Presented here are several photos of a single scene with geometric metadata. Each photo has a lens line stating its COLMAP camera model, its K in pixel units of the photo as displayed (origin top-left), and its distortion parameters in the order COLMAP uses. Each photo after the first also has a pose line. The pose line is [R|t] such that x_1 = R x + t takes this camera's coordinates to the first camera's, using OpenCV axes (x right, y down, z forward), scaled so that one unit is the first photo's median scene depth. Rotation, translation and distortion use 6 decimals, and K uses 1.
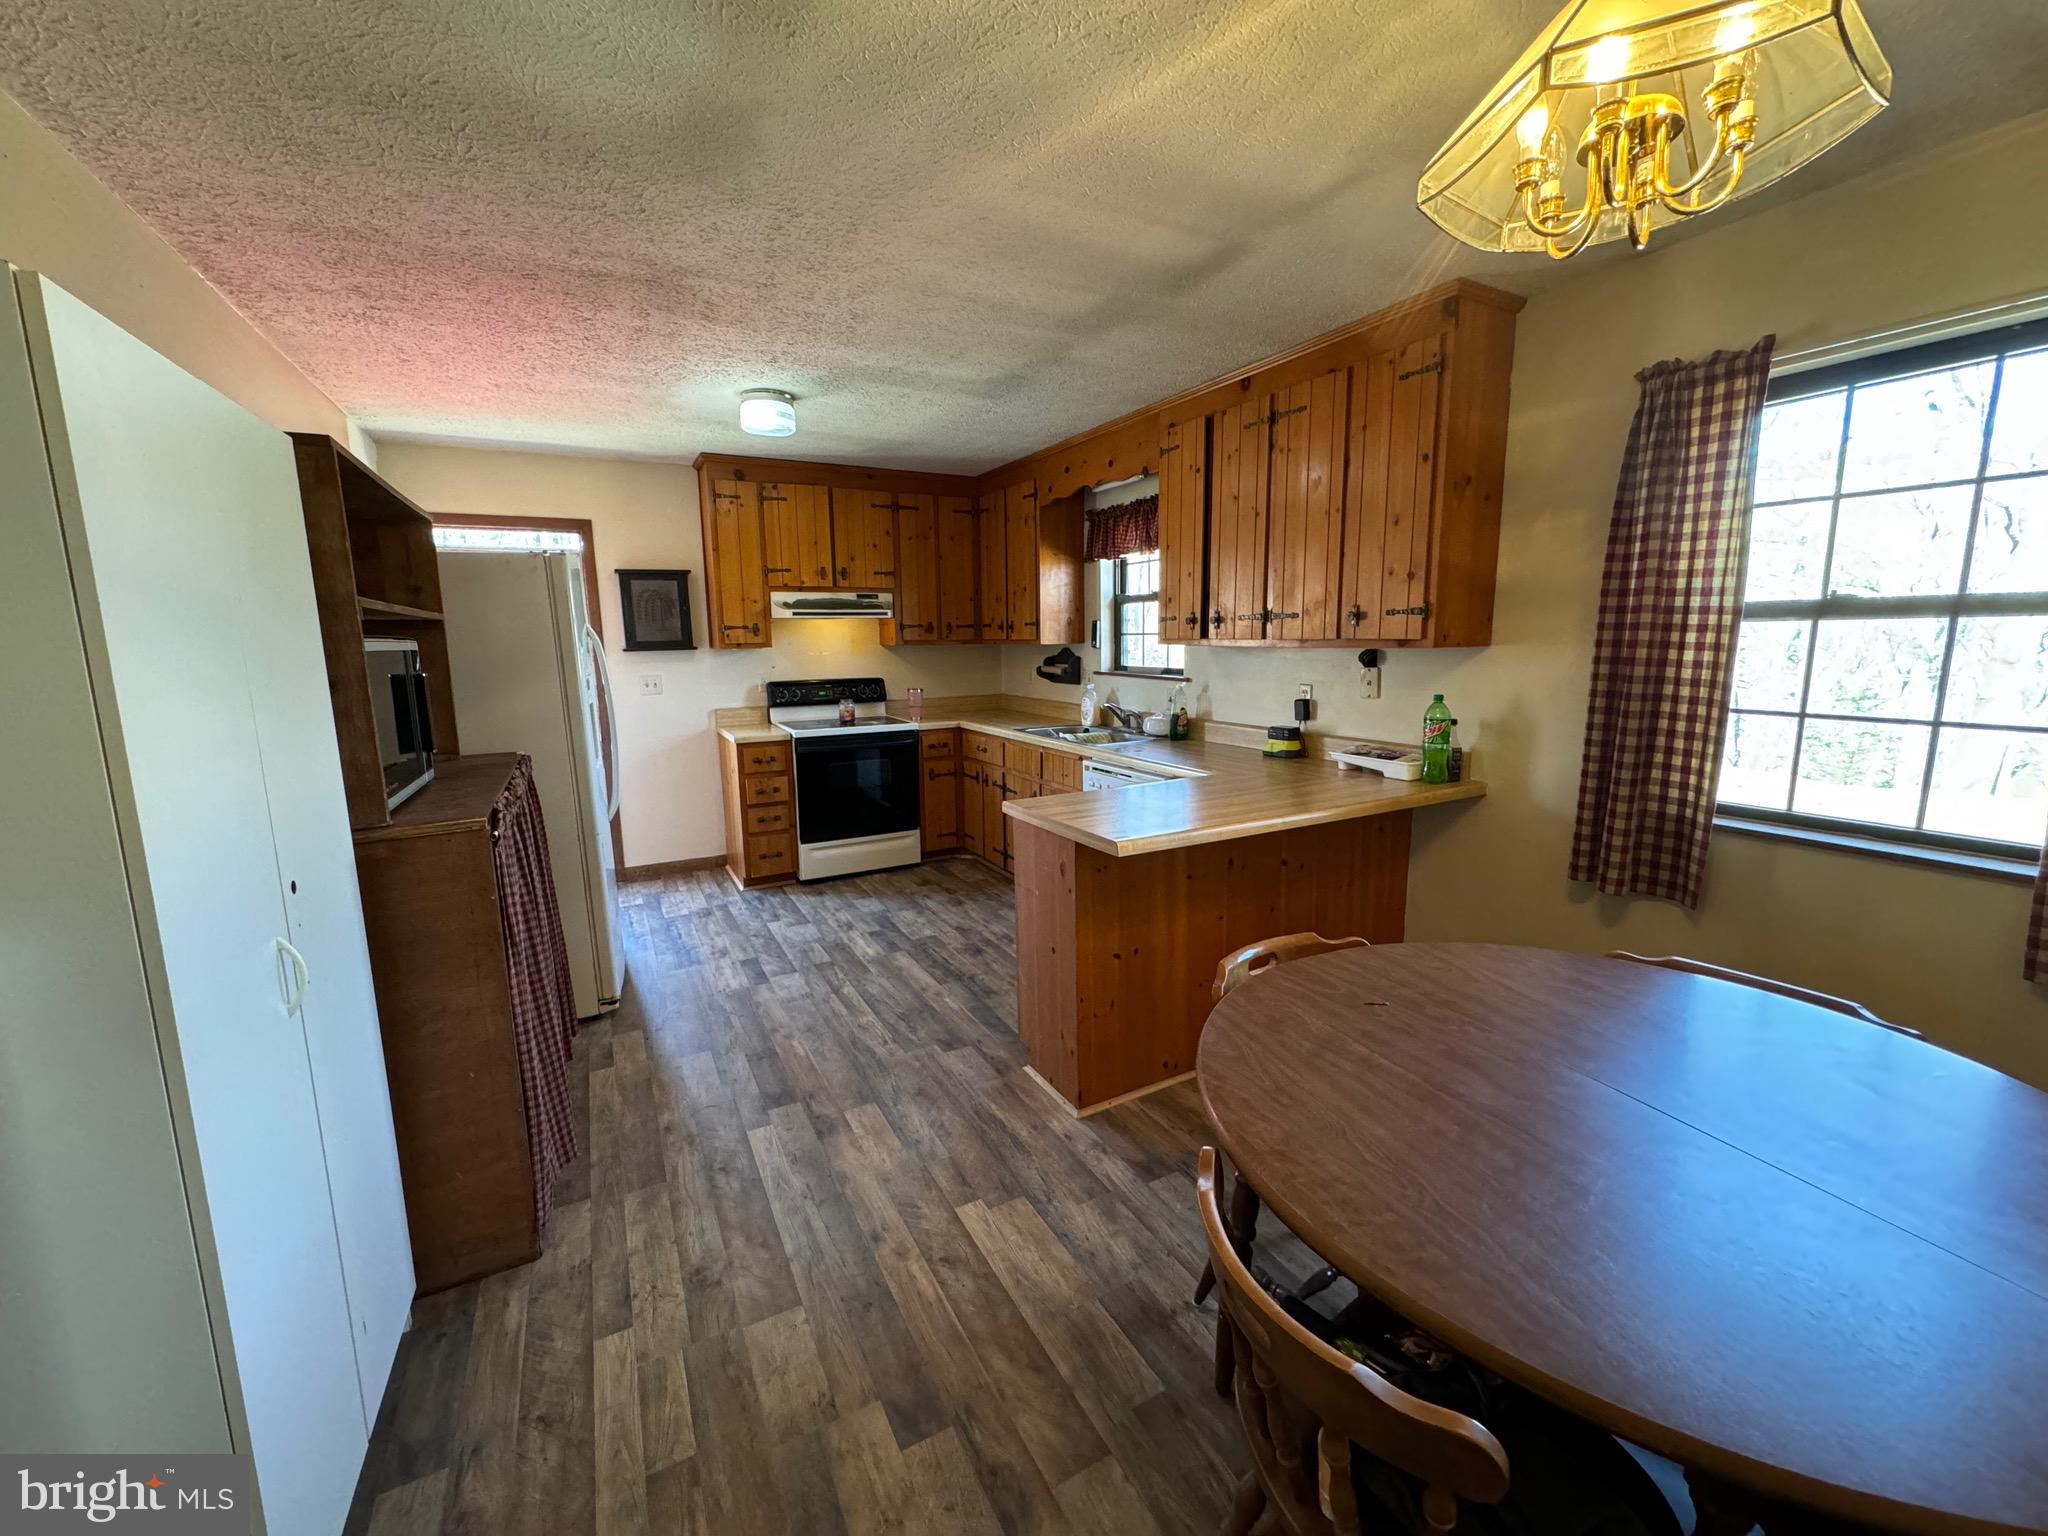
lens RADIAL K [[817.7, 0, 1023.1], [0, 817.7, 765.6], [0, 0, 1]] dist [-0.001376, -0.000349]
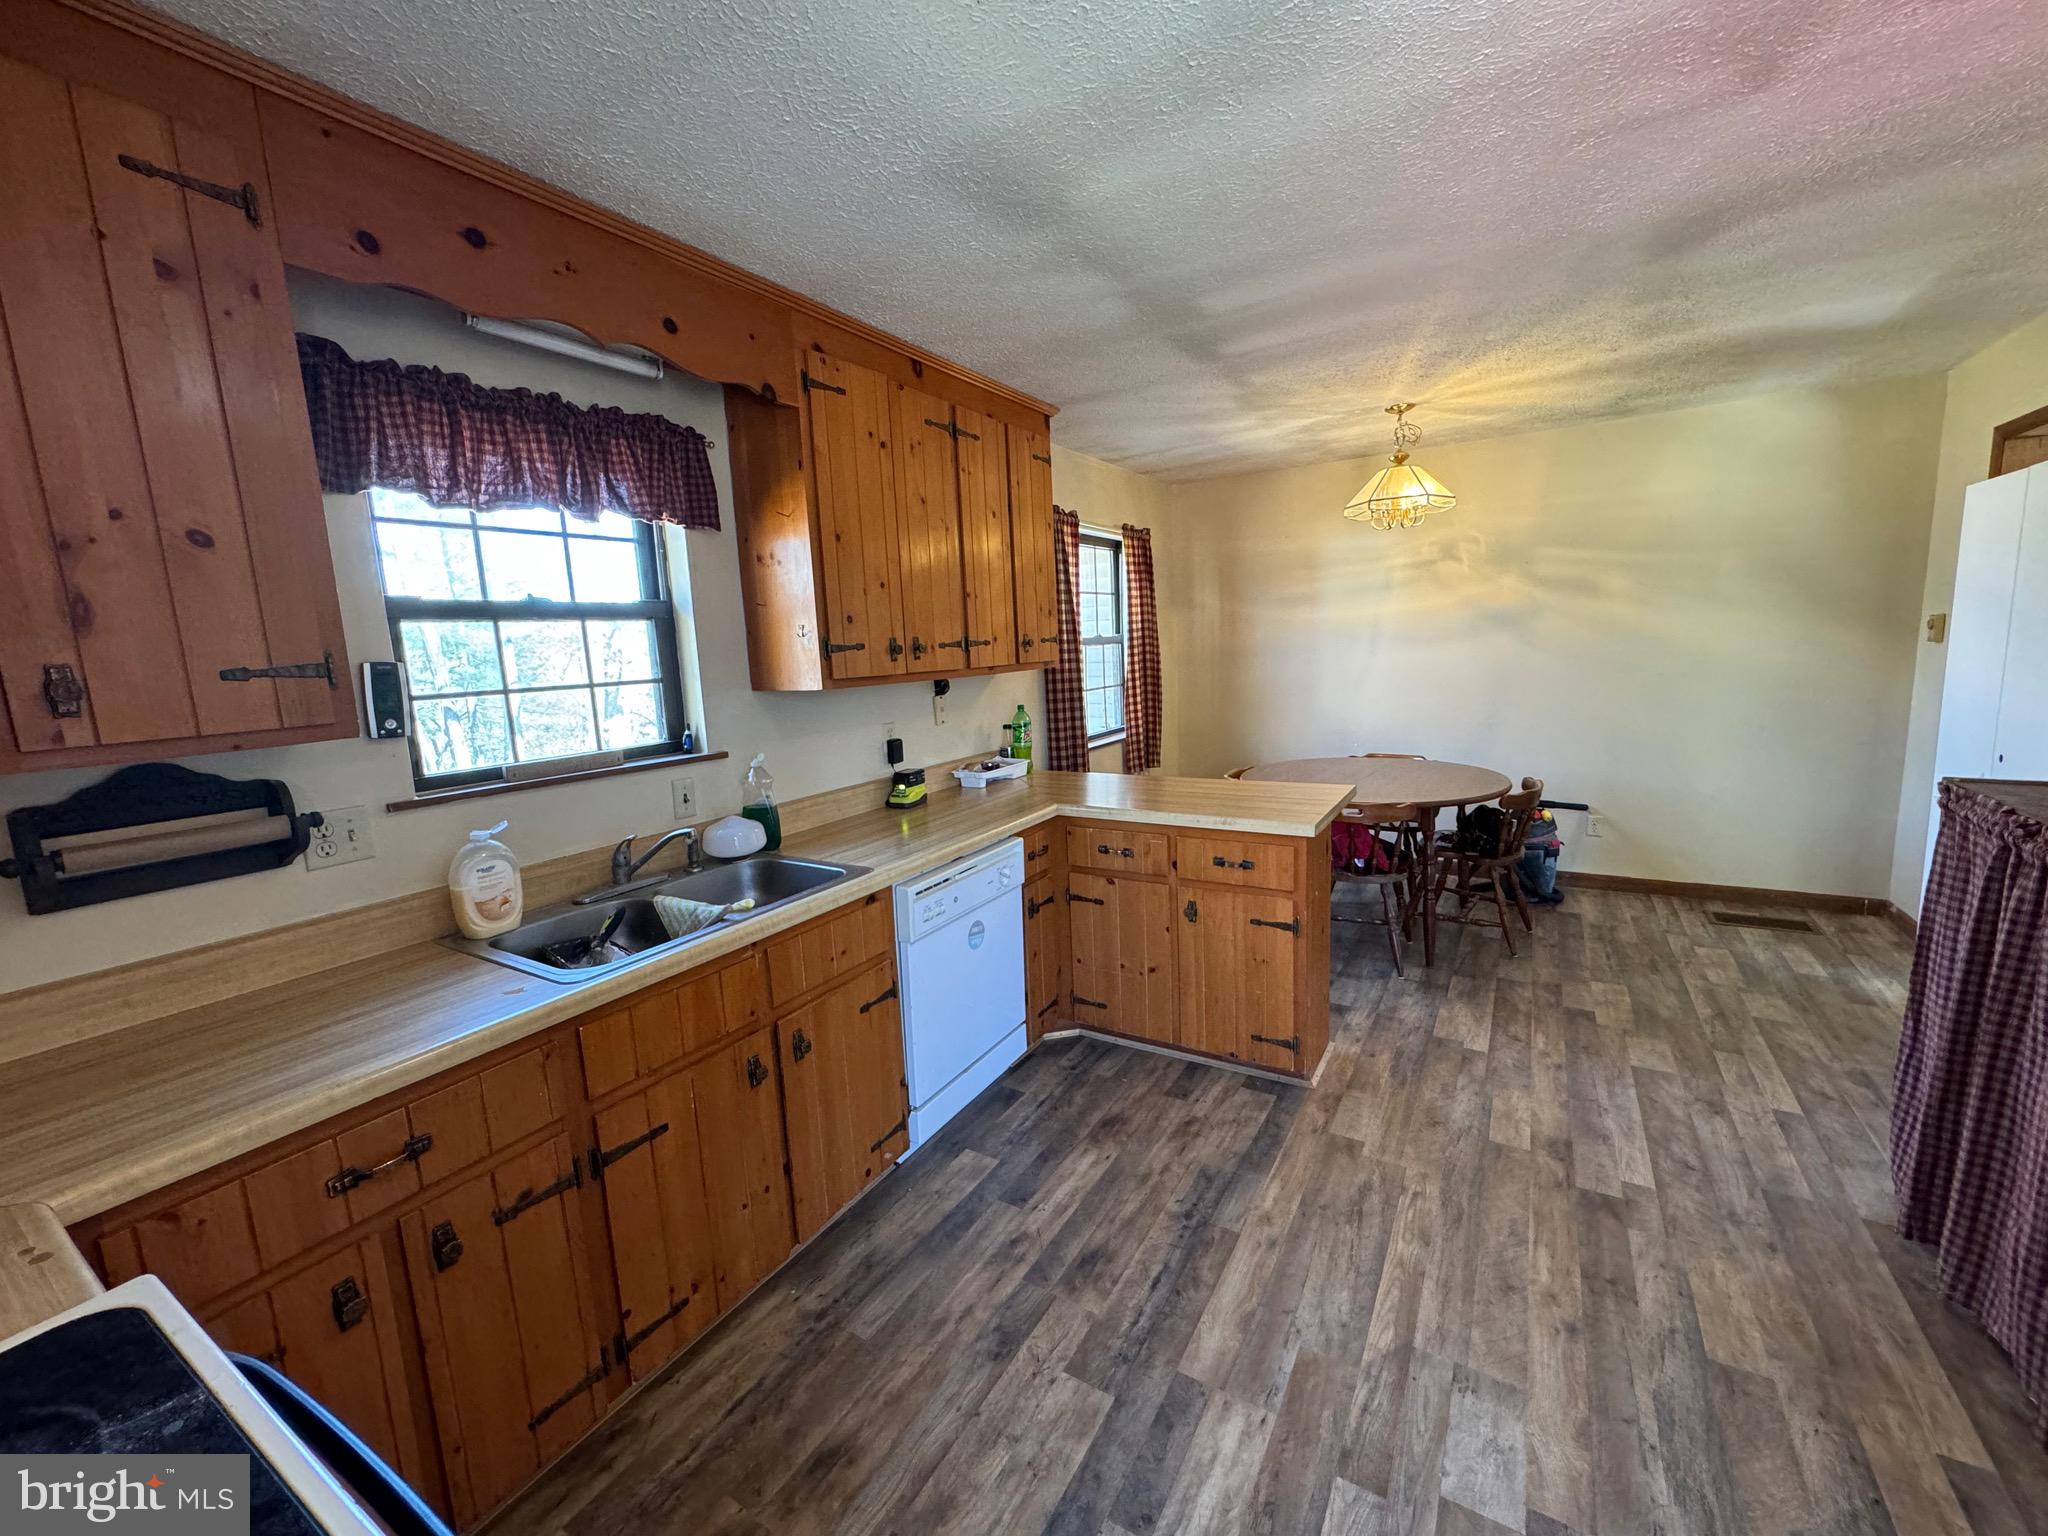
lens RADIAL K [[817.7, 0, 1023.1], [0, 817.7, 765.6], [0, 0, 1]] dist [-0.001376, -0.000349]
pose [[-0.501088, -0.087851, 0.860926, -0.479754], [0.193751, 0.958192, 0.210546, -0.205953], [-0.843428, 0.272307, -0.463117, 1.249072]]
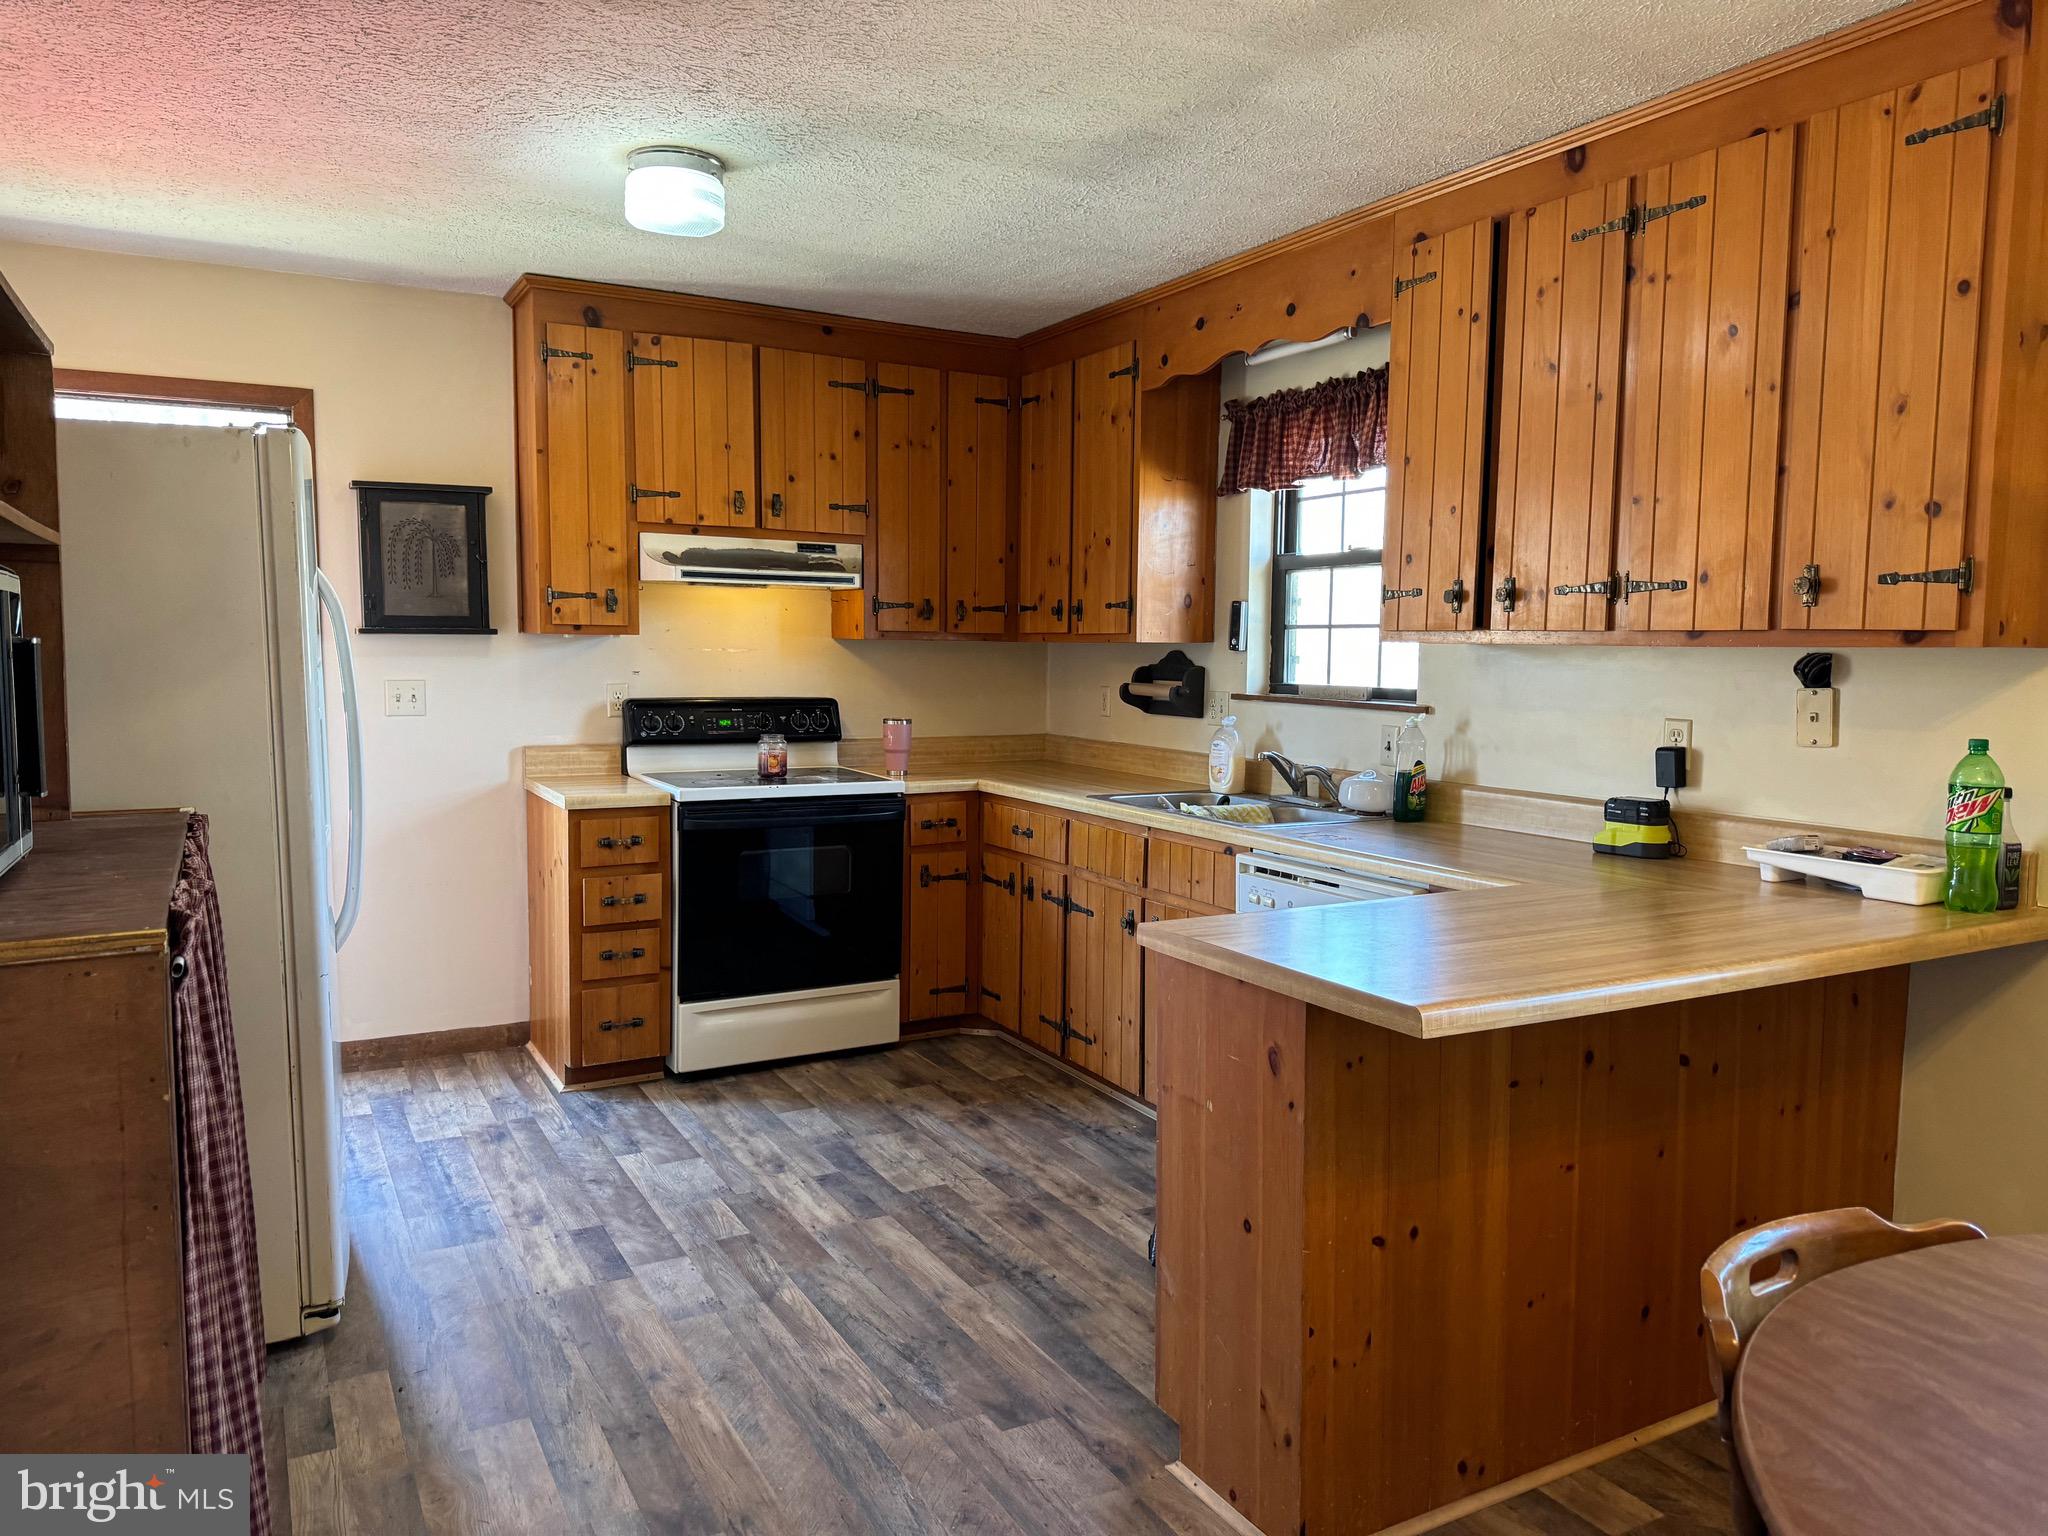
lens RADIAL K [[1442.0, 0, 1024.0], [0, 1442.0, 768.0], [0, 0, 1]] dist [0.121005, -0.191656]
pose [[0.999669, 0.024067, 0.009074, -0.080228], [-0.023336, 0.997019, -0.073536, 0.010818], [-0.010817, 0.073300, 0.997251, 0.061914]]
